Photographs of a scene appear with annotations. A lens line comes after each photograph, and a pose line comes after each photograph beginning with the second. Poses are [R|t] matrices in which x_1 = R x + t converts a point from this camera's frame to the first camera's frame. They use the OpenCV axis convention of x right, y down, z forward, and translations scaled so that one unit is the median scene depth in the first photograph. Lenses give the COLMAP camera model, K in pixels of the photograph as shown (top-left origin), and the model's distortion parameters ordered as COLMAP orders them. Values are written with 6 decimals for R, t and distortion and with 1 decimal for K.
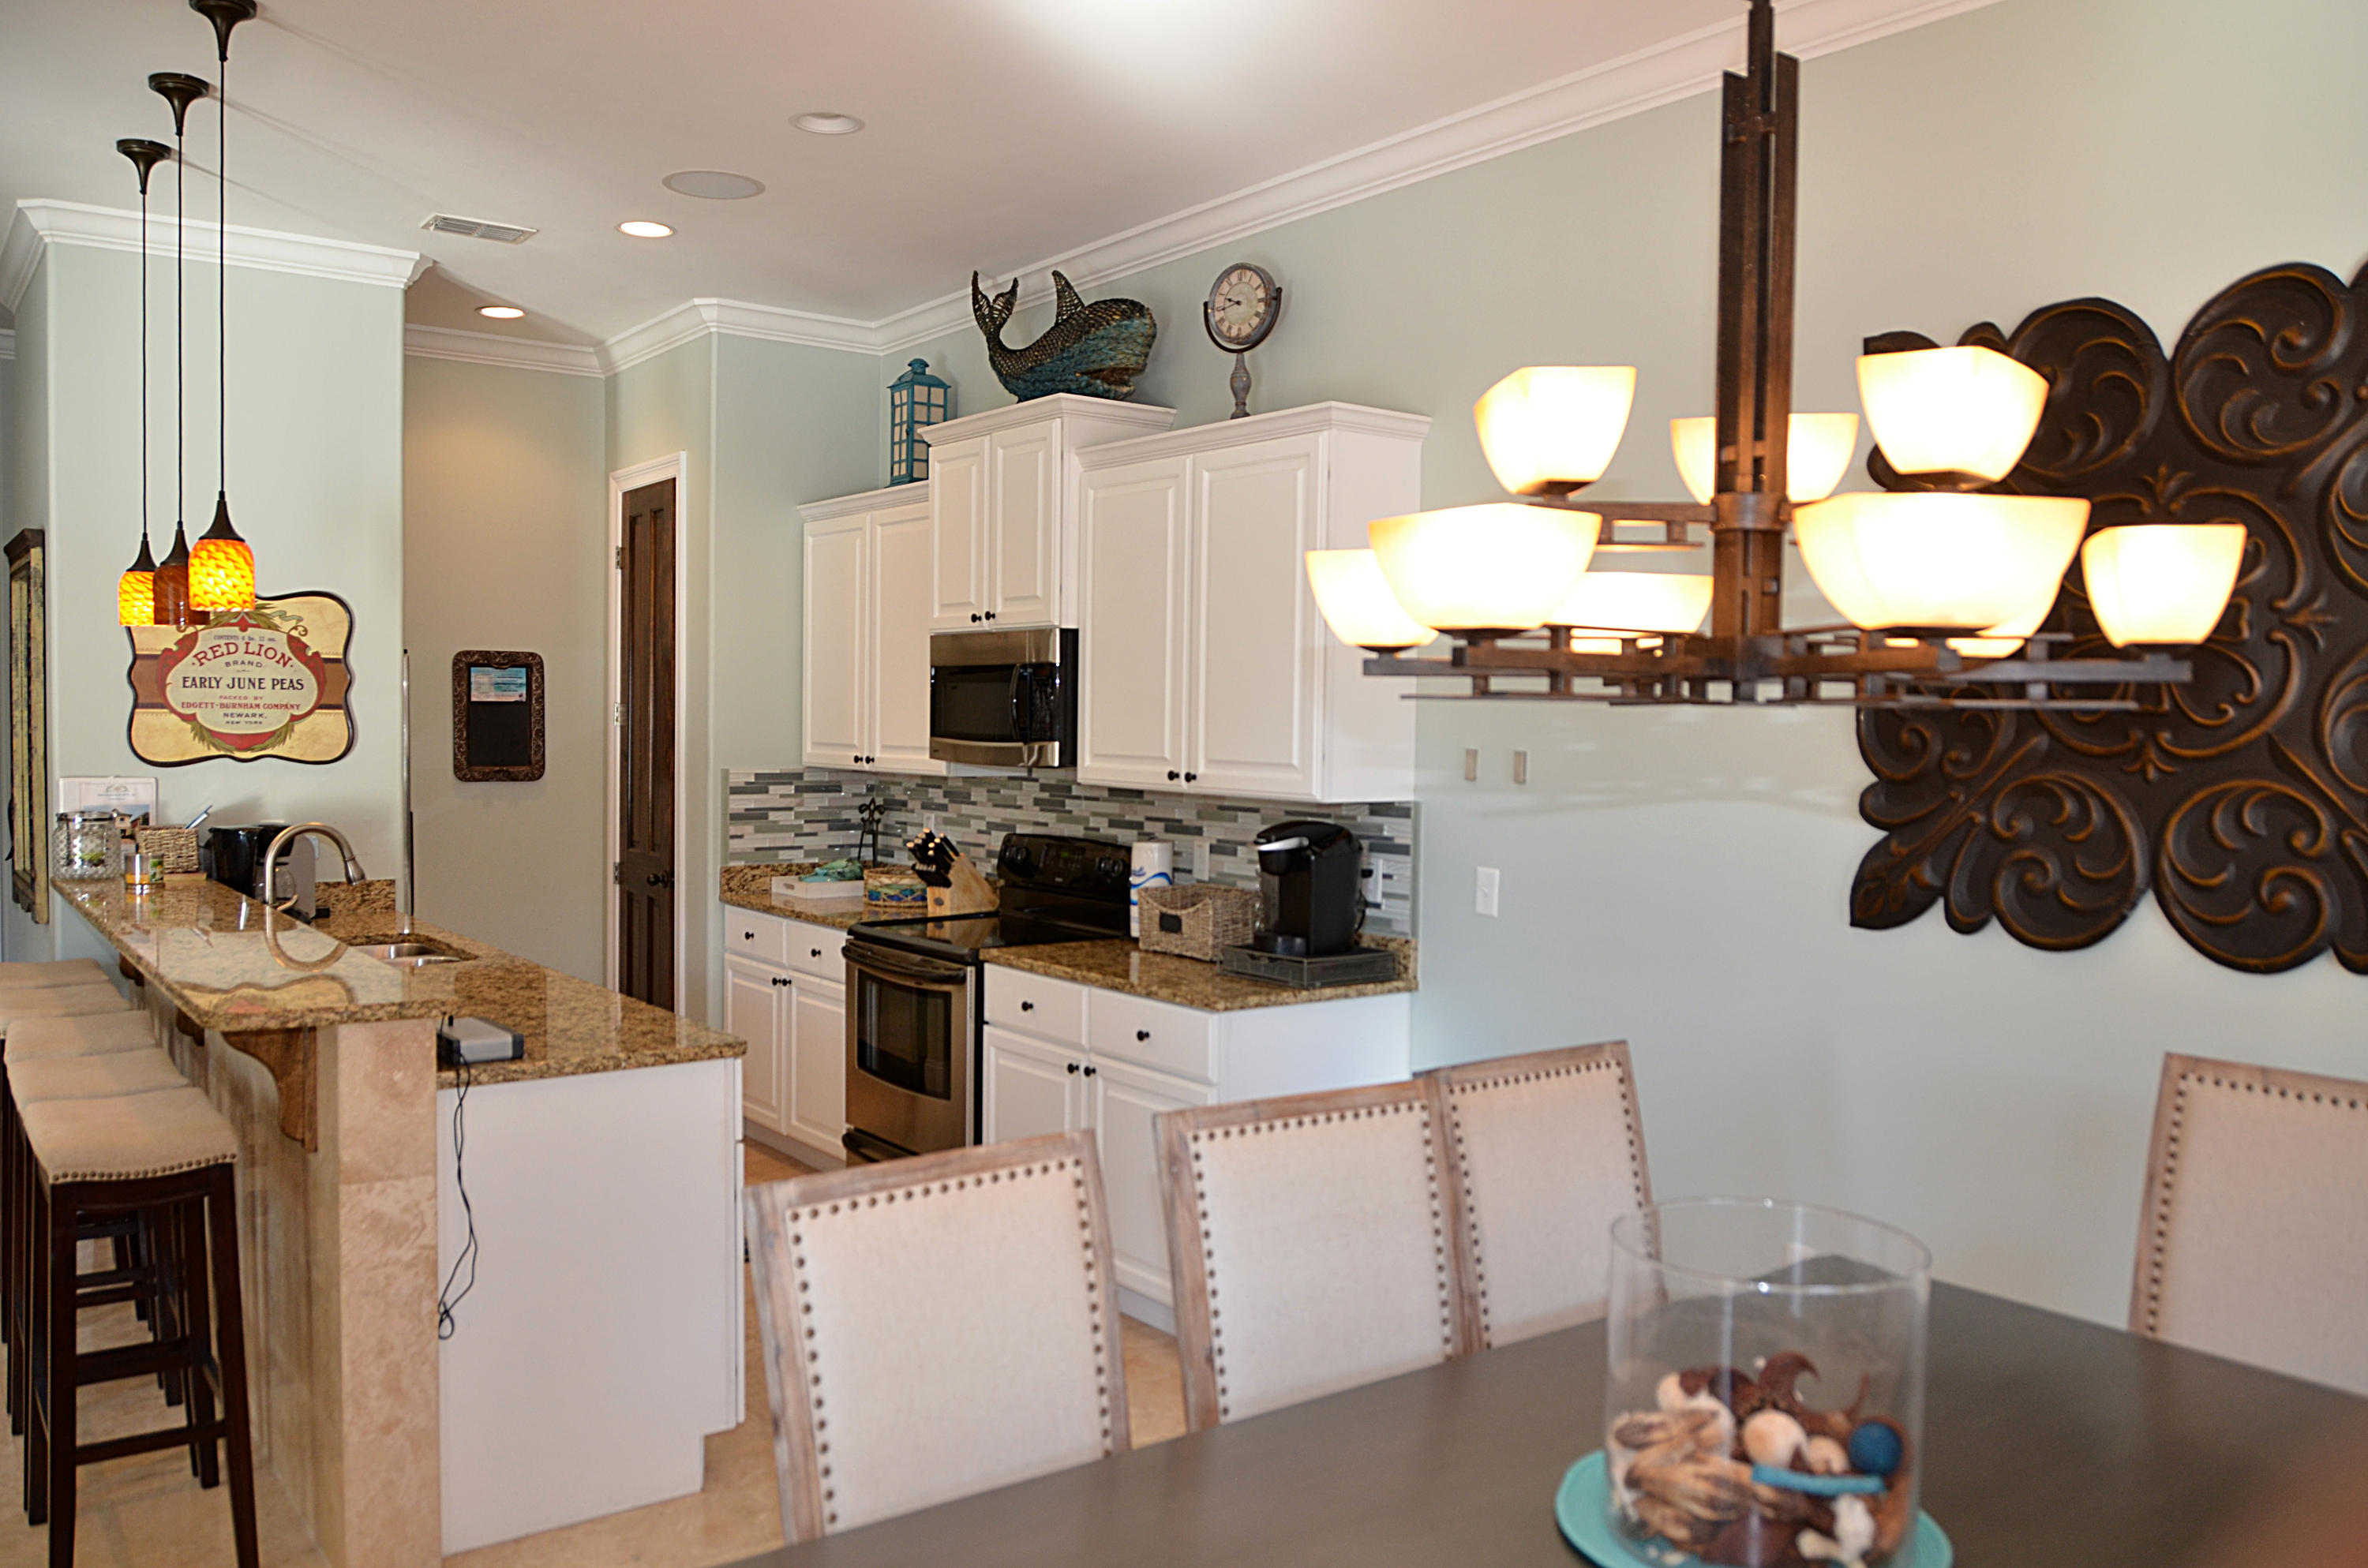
lens RADIAL K [[1803.2, 0, 1131.9], [0, 1803.2, 786.9], [0, 0, 1]] dist [-0.019931, -0.001348]
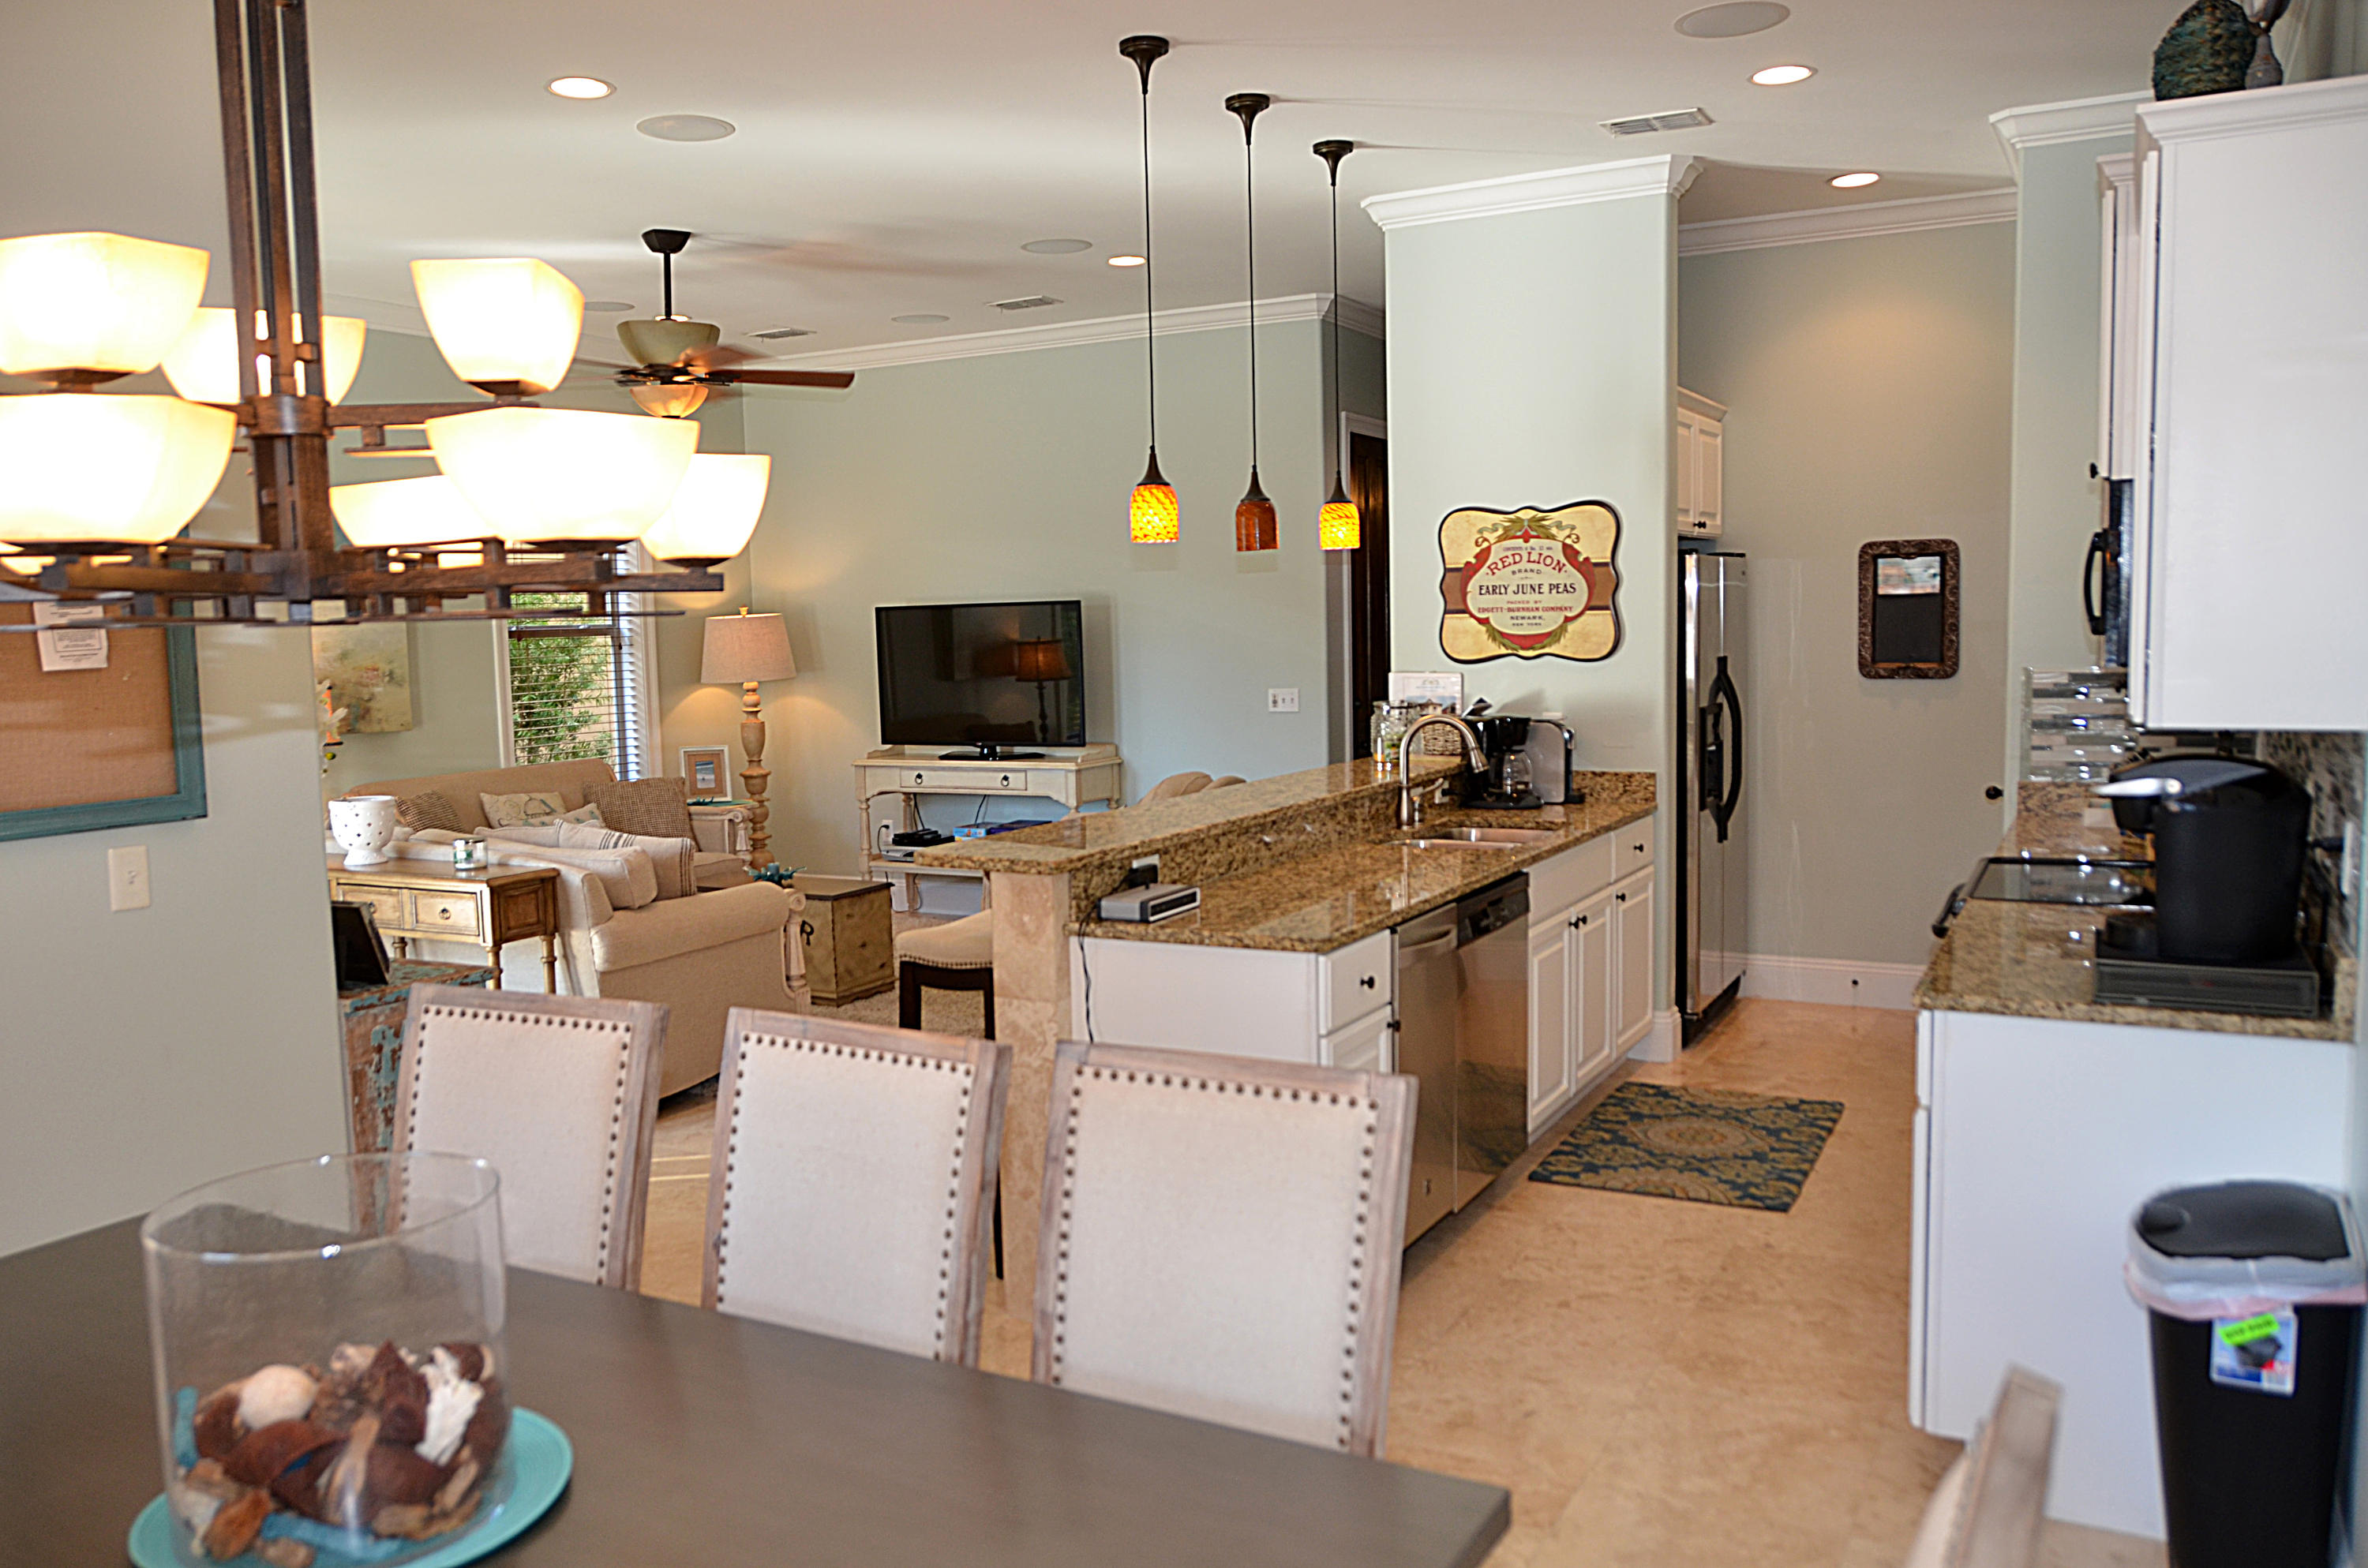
lens RADIAL K [[1803.2, 0, 1165.8], [0, 1803.2, 786.6], [0, 0, 1]] dist [-0.019931, -0.001348]
pose [[0.434913, 0.064101, -0.898188, 0.421986], [-0.008496, 0.997711, 0.067089, -0.008380], [0.900432, -0.021547, 0.434462, 0.306799]]
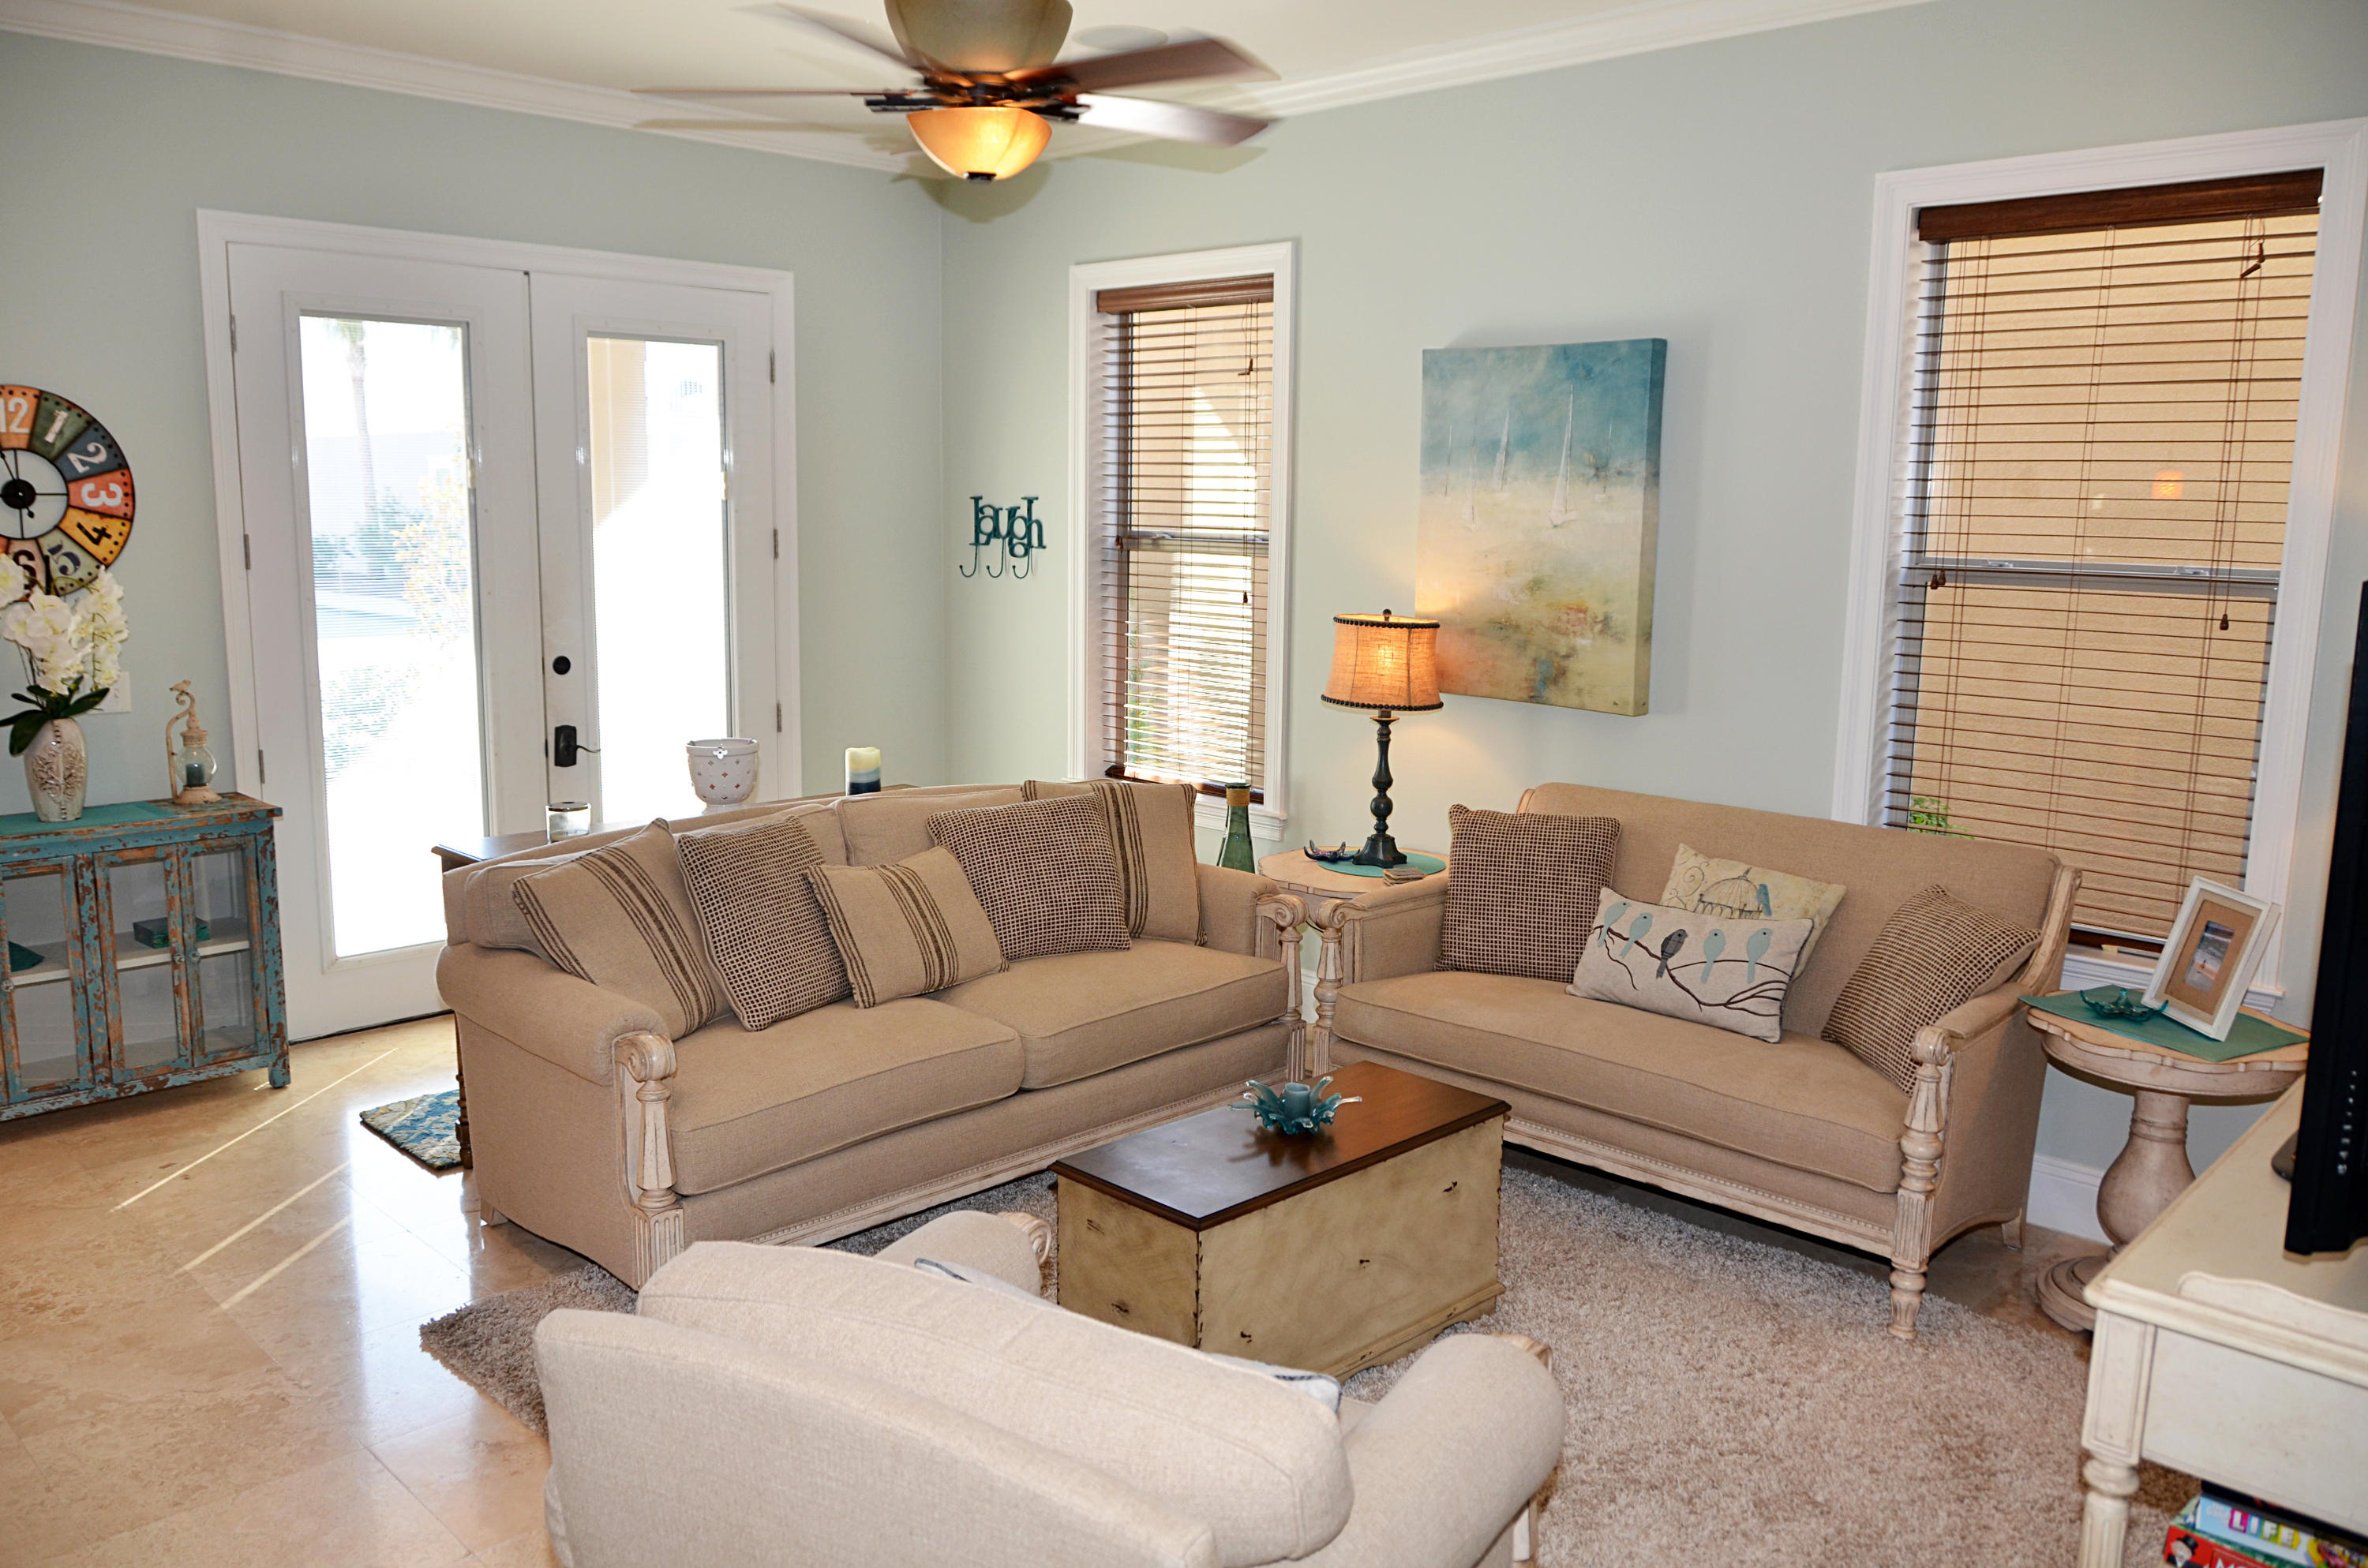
lens RADIAL K [[1803.2, 0, 1183.3], [0, 1803.2, 786.1], [0, 0, 1]] dist [-0.019931, -0.001348]
pose [[-0.983667, -0.000668, -0.179999, -0.787593], [-0.036444, 0.980022, 0.195520, -0.084416], [0.176272, 0.198887, -0.964039, 1.231409]]
